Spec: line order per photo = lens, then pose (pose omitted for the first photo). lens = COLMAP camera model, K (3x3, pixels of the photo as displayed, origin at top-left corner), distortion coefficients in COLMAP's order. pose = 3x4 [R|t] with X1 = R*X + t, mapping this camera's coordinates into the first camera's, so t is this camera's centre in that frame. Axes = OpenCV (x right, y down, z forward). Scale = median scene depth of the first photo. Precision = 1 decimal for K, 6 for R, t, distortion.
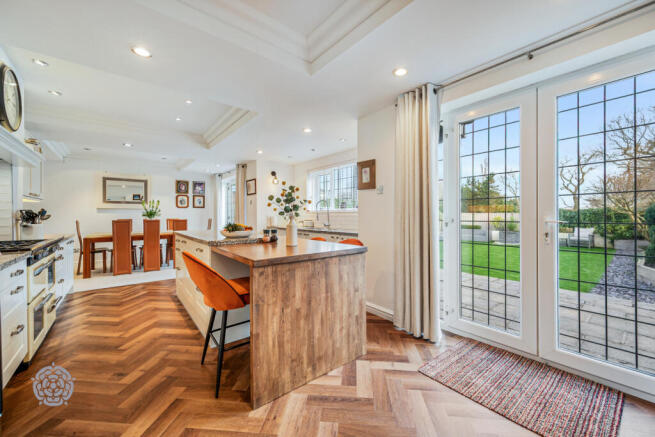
lens RADIAL K [[258.7, 0, 327.8], [0, 258.7, 215.7], [0, 0, 1]] dist [-0.001483, 0.000623]
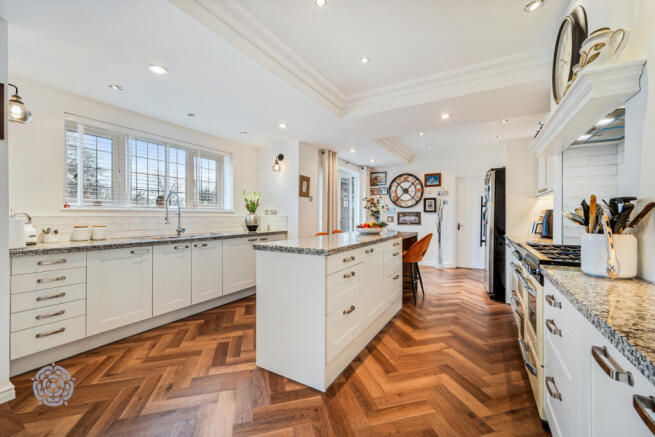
lens RADIAL K [[277.1, 0, 332.7], [0, 277.1, 214.6], [0, 0, 1]] dist [0.008109, 0.000383]
pose [[-0.385596, 0.003870, 0.922660, -1.000339], [0.001040, 0.999992, -0.003760, -0.000694], [-0.922667, -0.000490, -0.385597, 1.130454]]
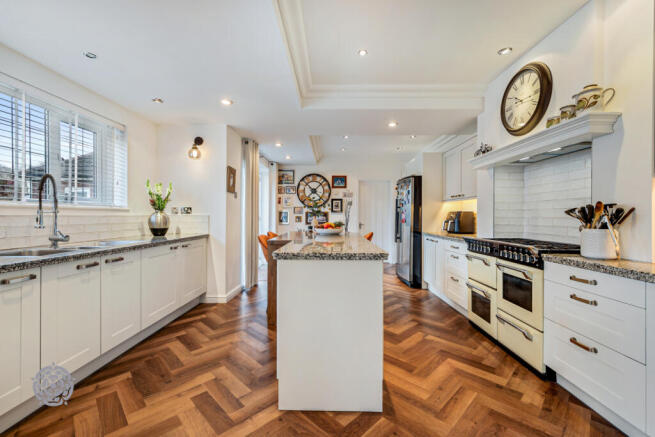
lens RADIAL K [[277.1, 0, 335.2], [0, 277.1, 214.8], [0, 0, 1]] dist [0.008109, 0.000383]
pose [[-0.794996, -0.000886, 0.606614, -0.760718], [-0.002294, 0.999996, -0.001545, -0.001249], [-0.606610, -0.002620, -0.794995, 1.342114]]
